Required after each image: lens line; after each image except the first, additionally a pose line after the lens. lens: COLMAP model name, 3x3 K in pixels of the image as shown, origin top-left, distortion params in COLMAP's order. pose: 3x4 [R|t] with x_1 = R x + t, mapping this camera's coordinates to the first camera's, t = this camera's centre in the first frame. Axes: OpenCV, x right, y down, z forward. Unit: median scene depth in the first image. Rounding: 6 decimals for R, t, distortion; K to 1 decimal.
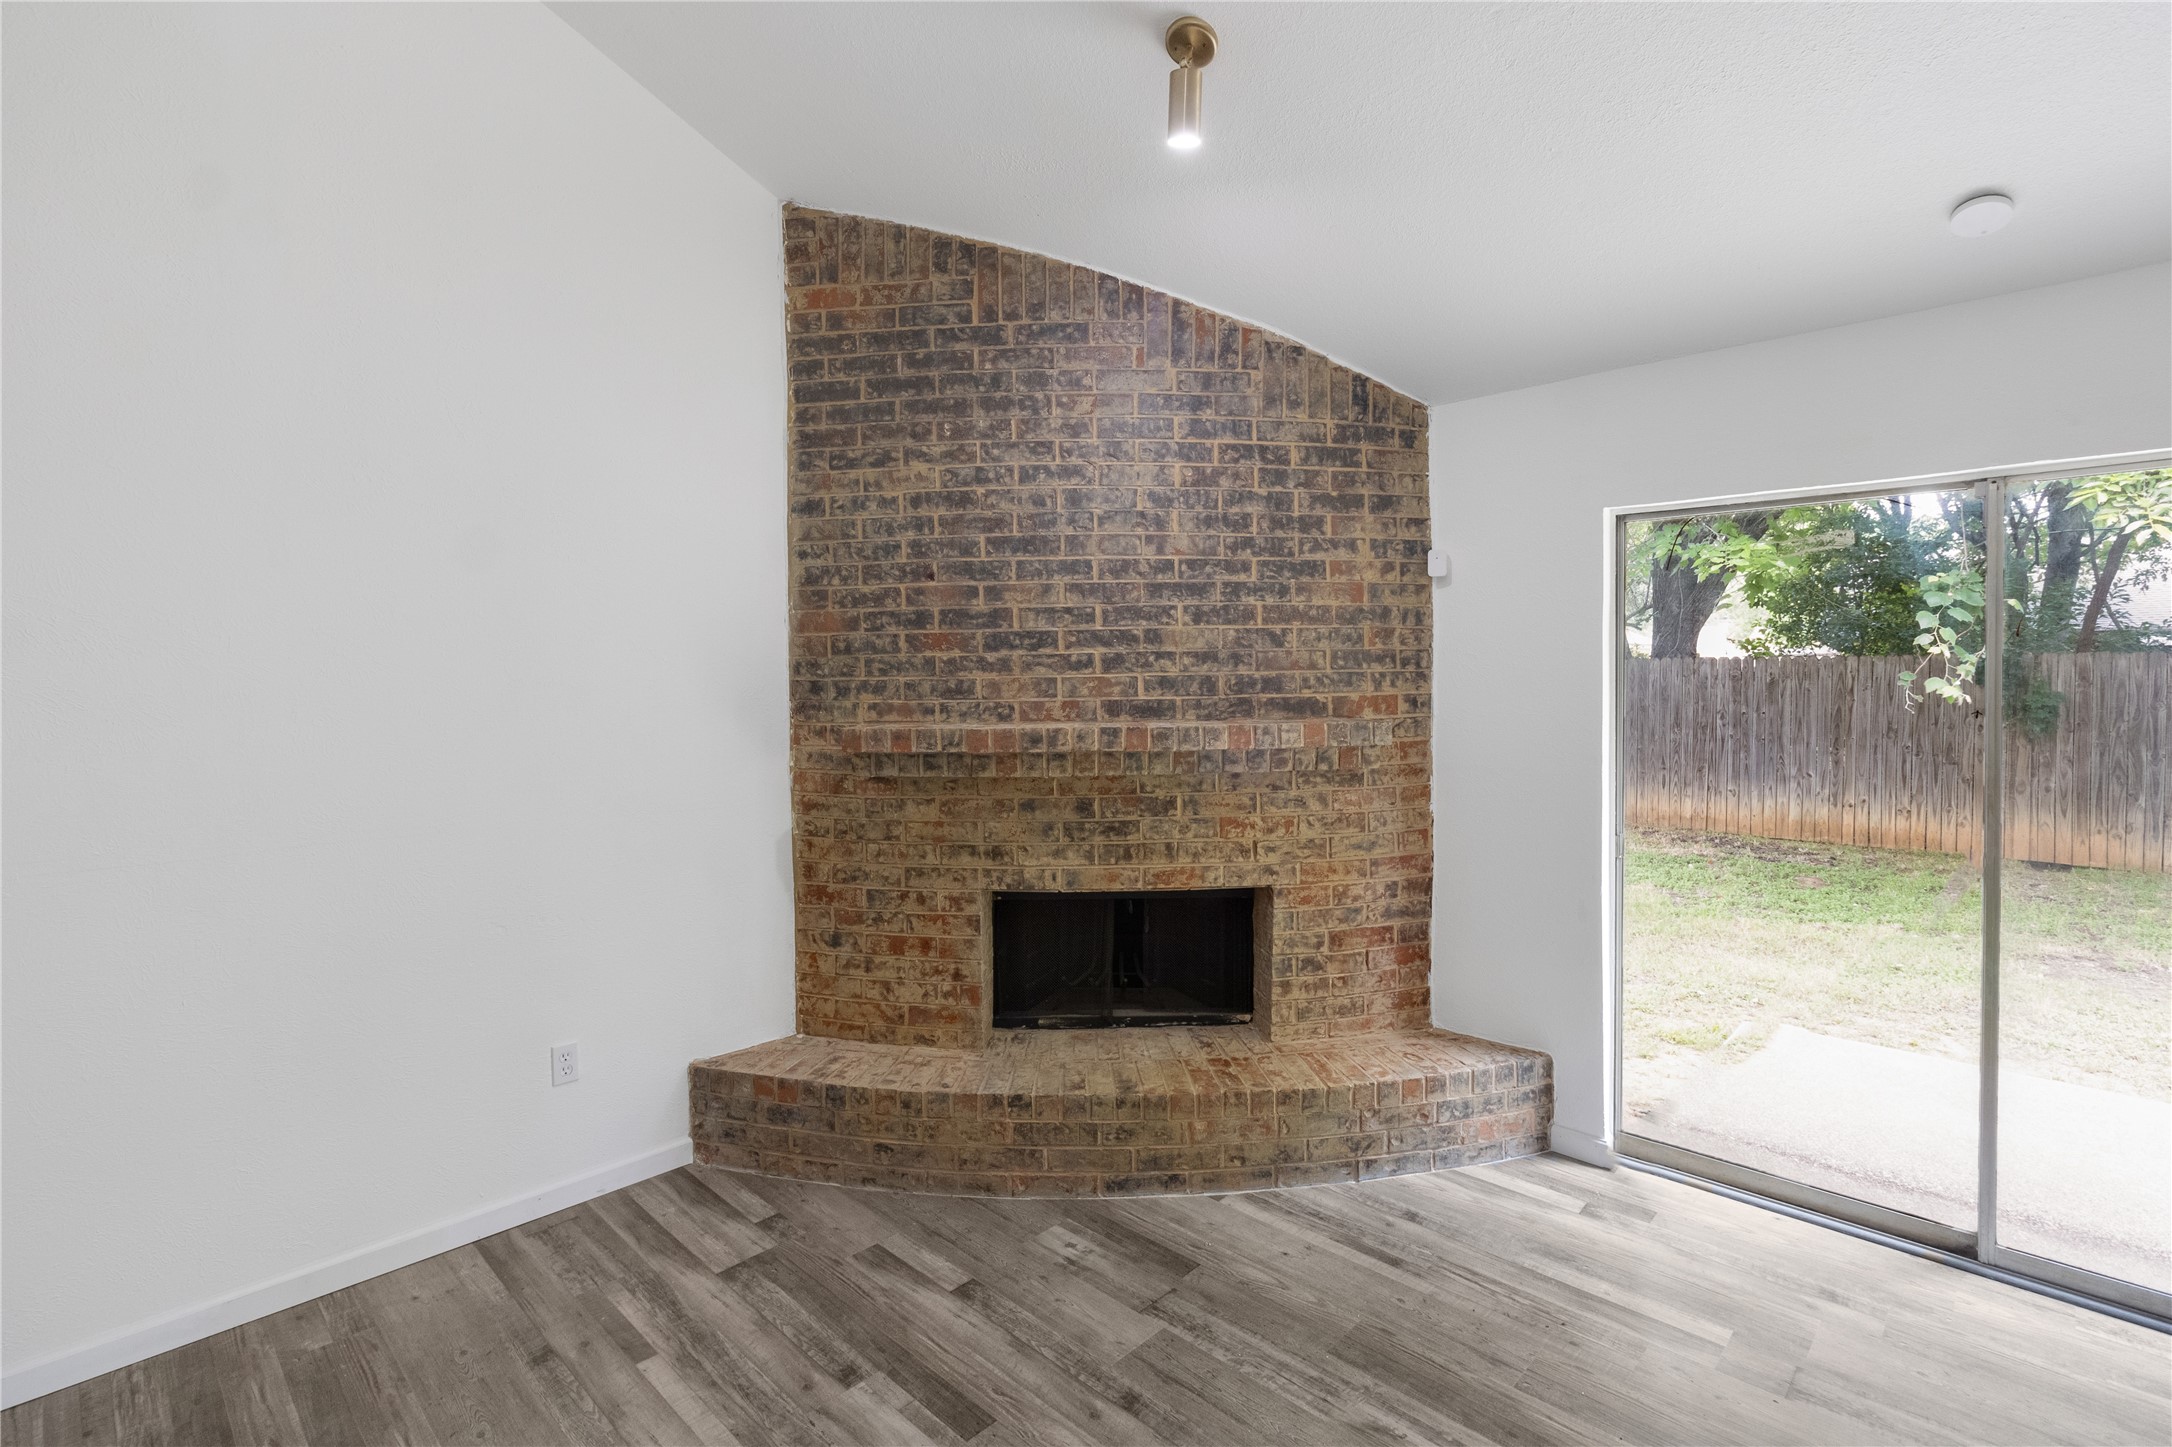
lens RADIAL K [[1011.9, 0, 1086.3], [0, 1011.9, 691.7], [0, 0, 1]] dist [0.000743, 0.001415]
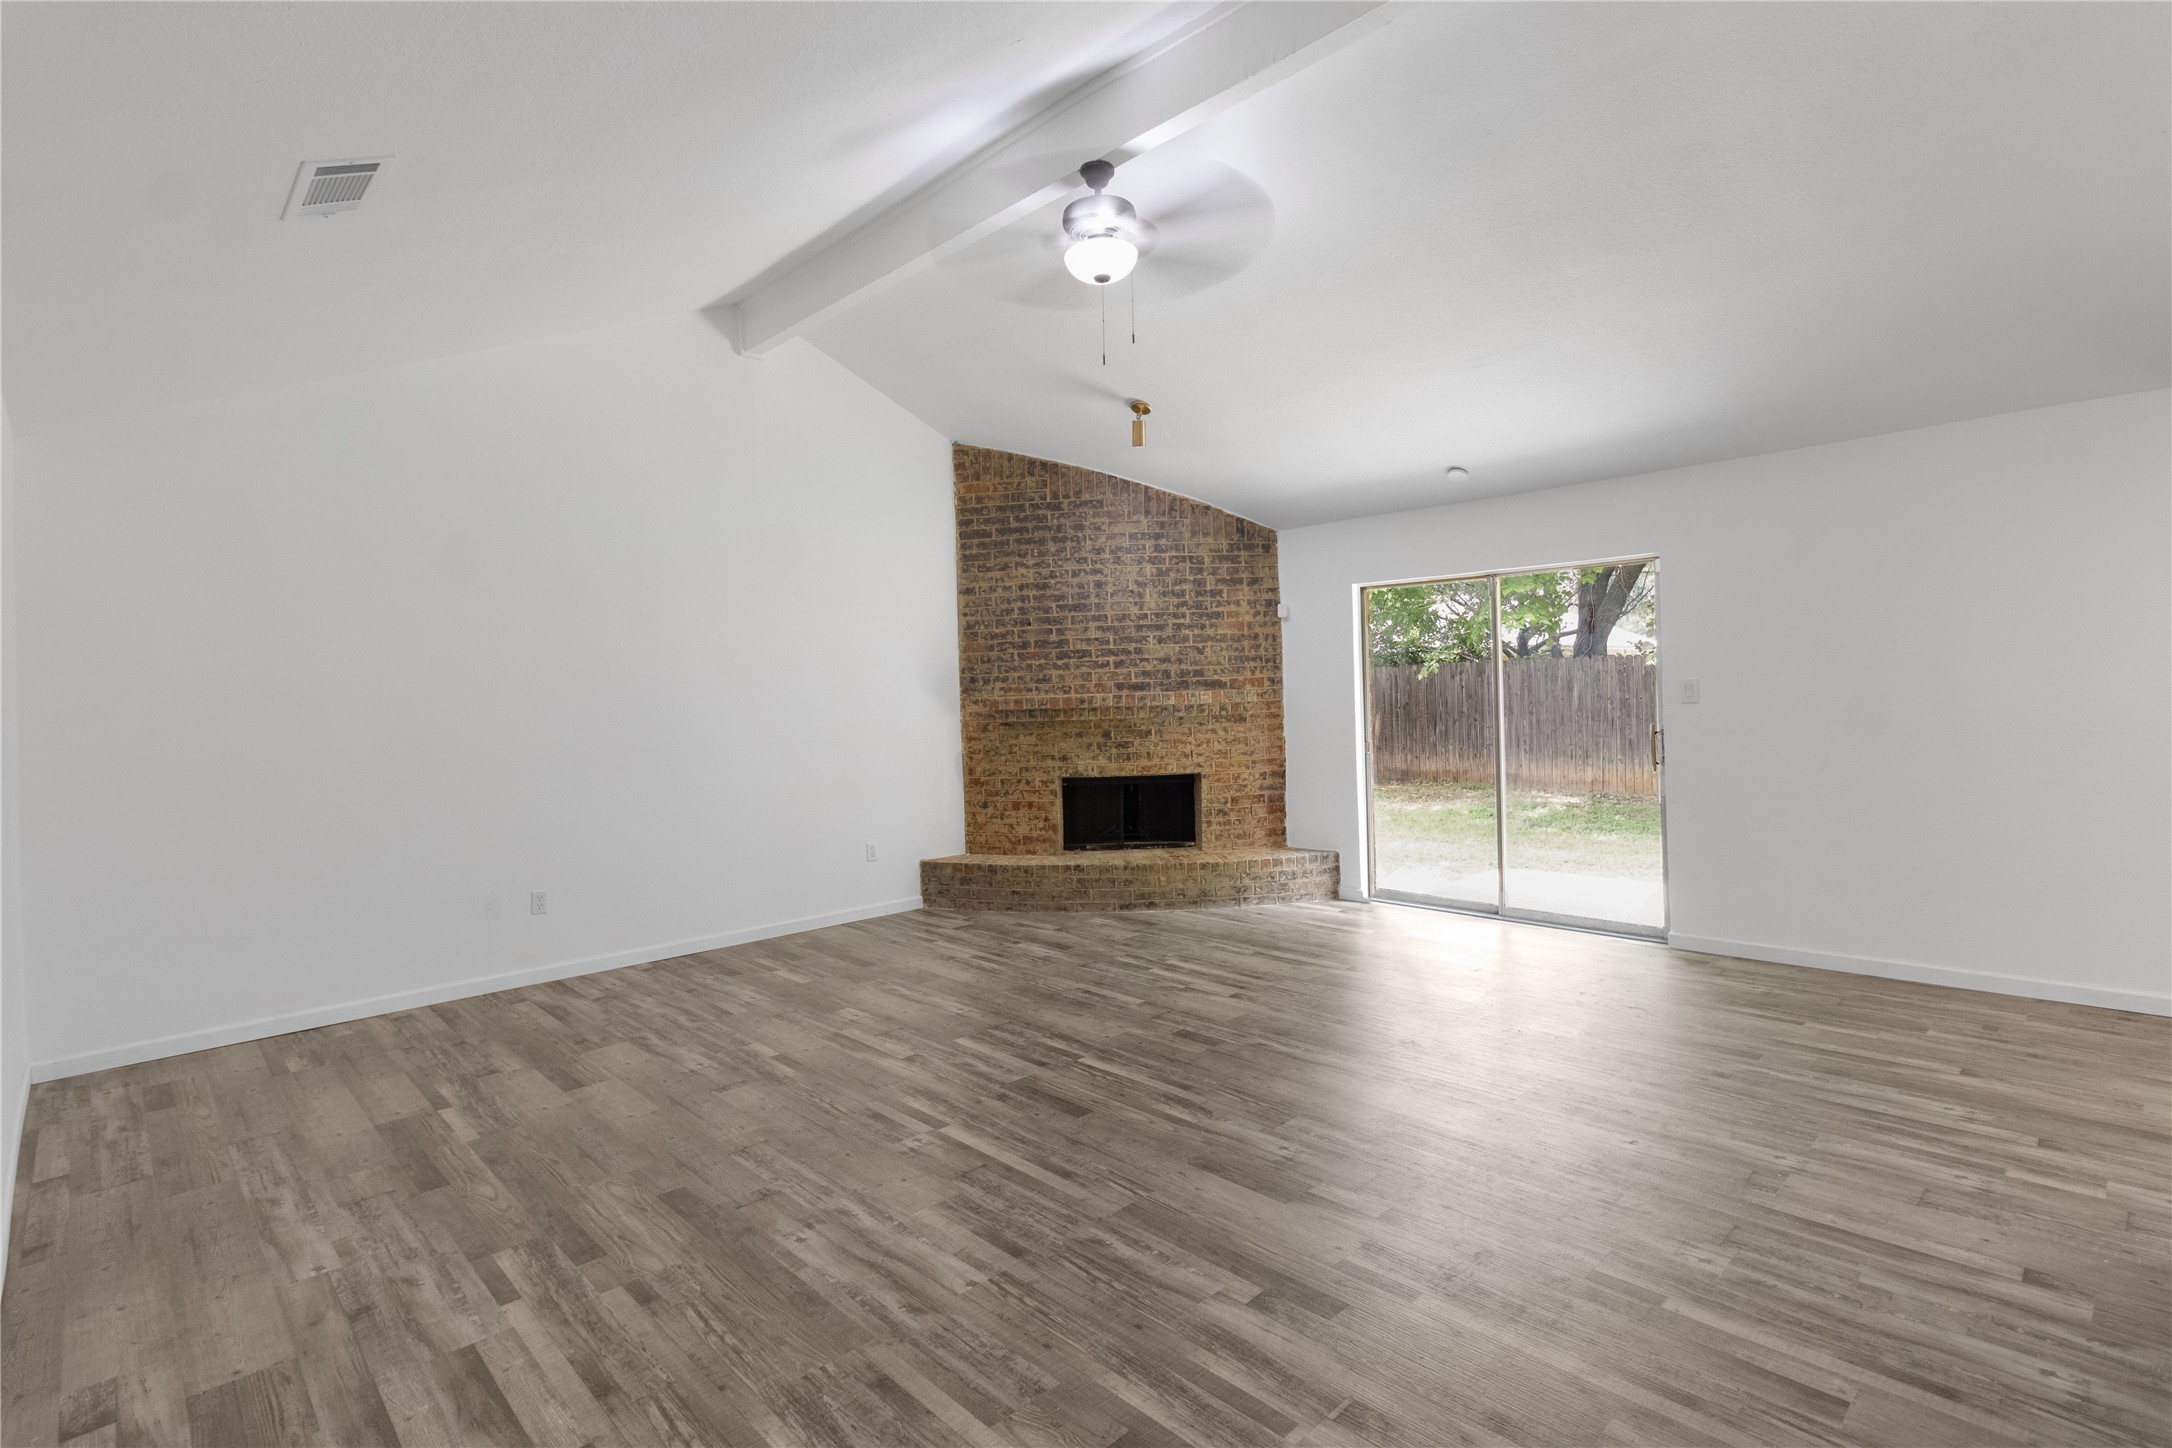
lens RADIAL K [[1011.9, 0, 1092.5], [0, 1011.9, 710.3], [0, 0, 1]] dist [0.000743, 0.001415]
pose [[0.999277, -0.022001, -0.031008, 0.033723], [0.022114, 0.999750, 0.003316, 0.056625], [0.030927, -0.003999, 0.999514, -1.045031]]
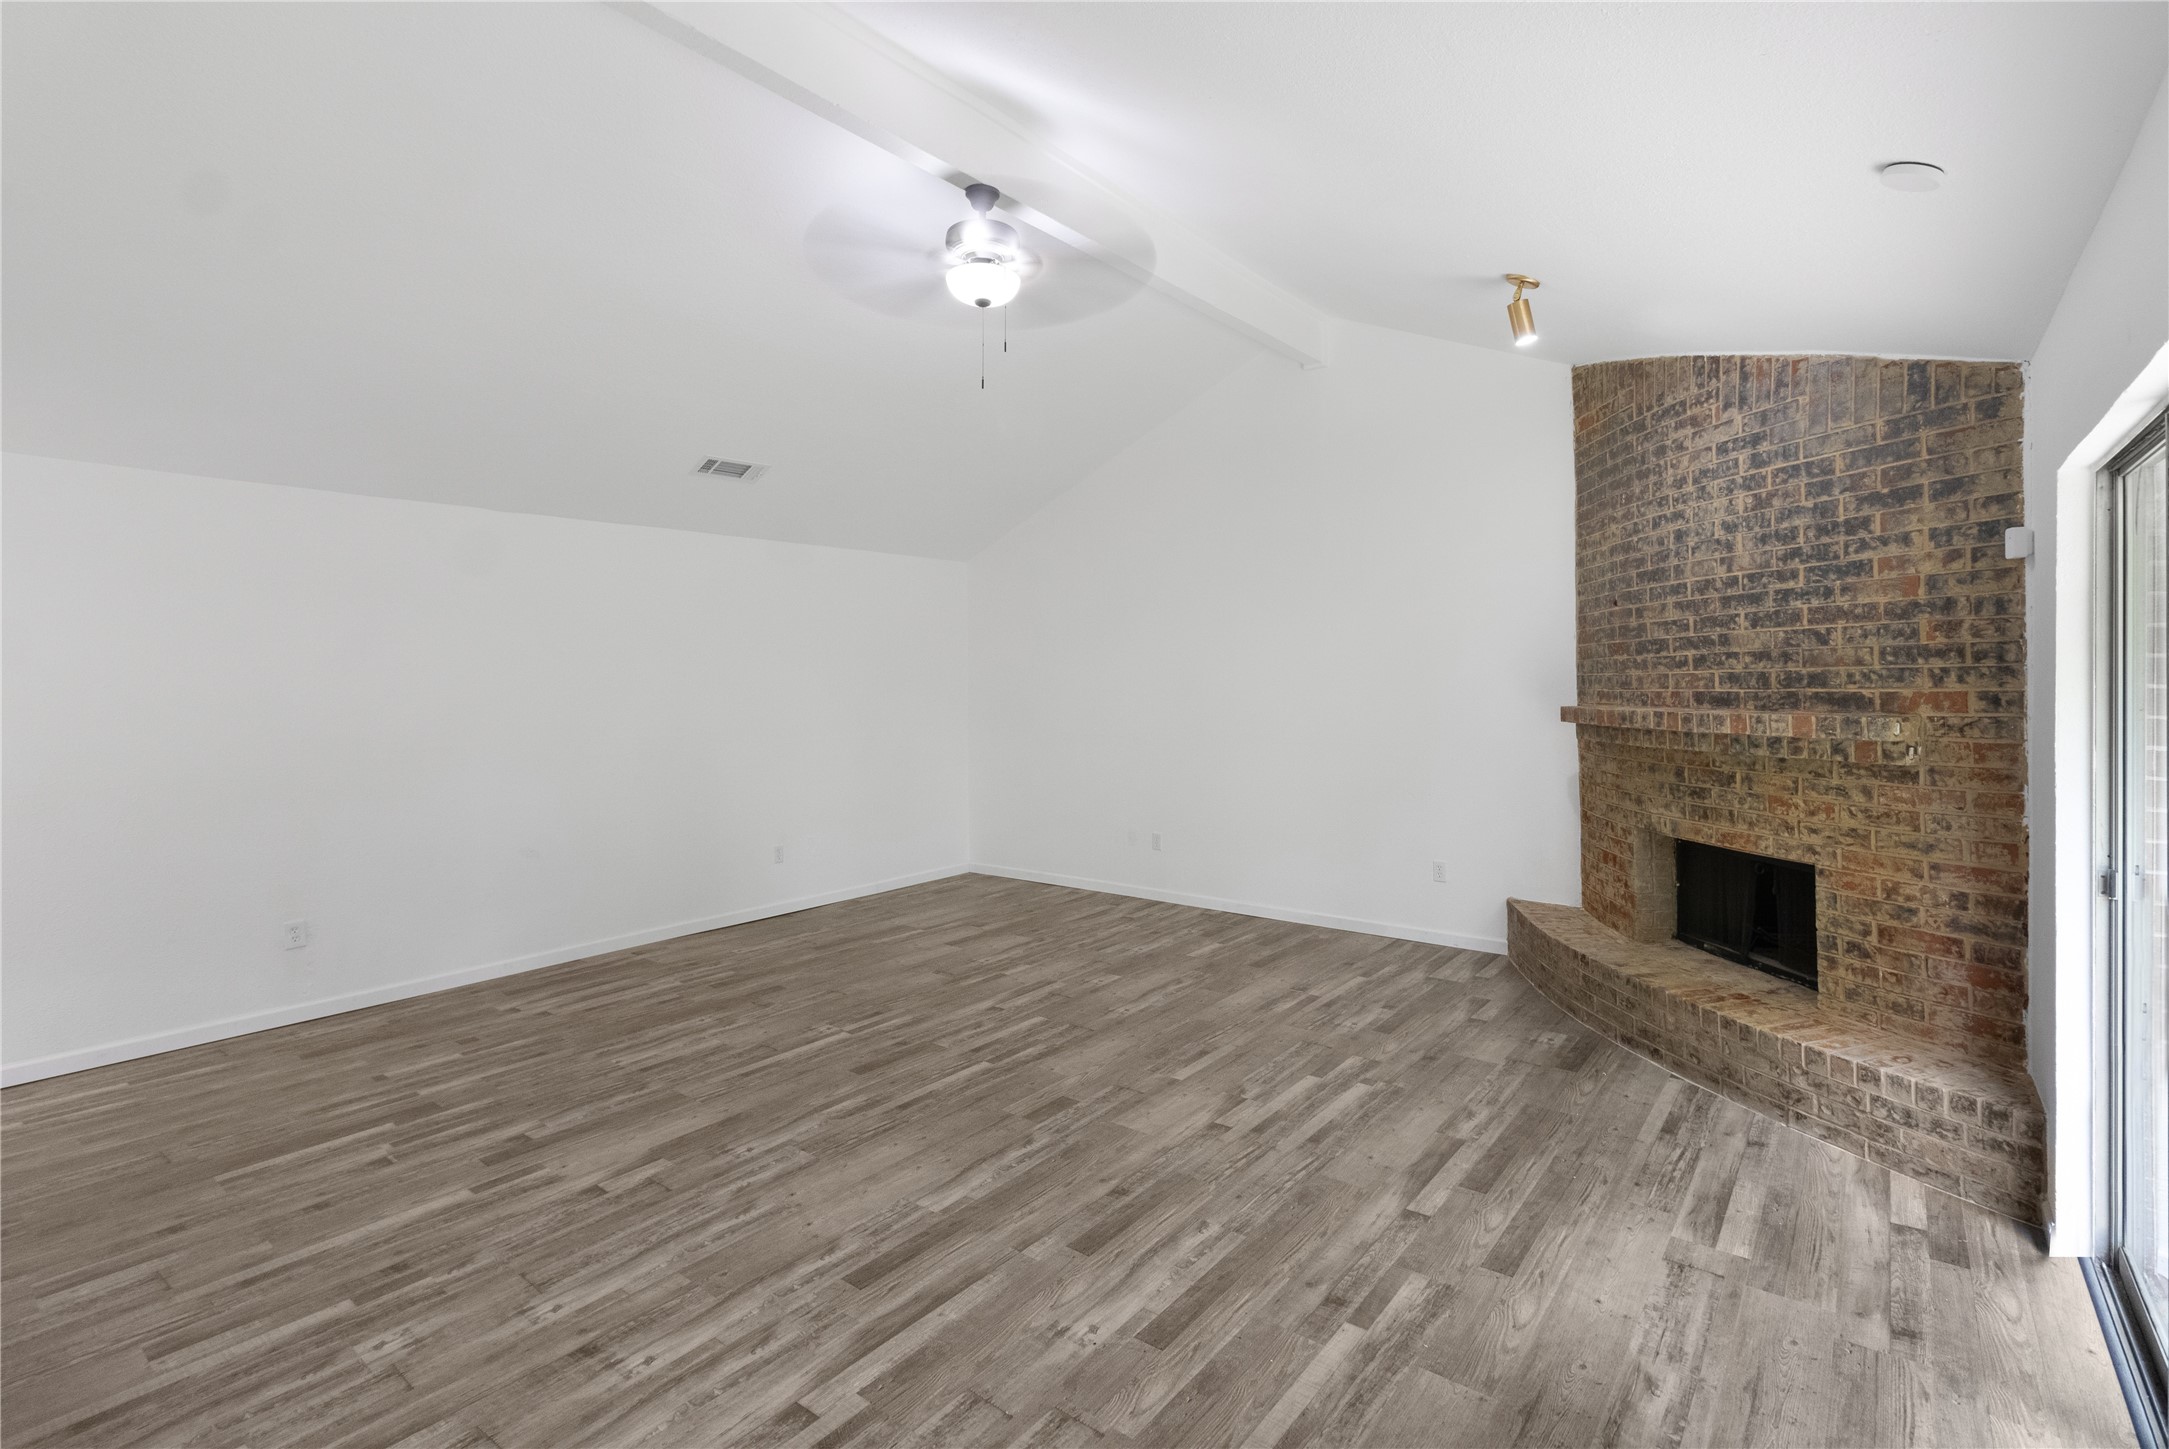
lens RADIAL K [[1010.5, 0, 1111.1], [0, 1010.5, 712.3], [0, 0, 1]] dist [0.000743, 0.001415]
pose [[0.118041, 0.037382, -0.992305, 1.191615], [-0.004692, 0.999301, 0.037087, -0.009203], [0.992998, 0.000278, 0.118134, 0.119898]]
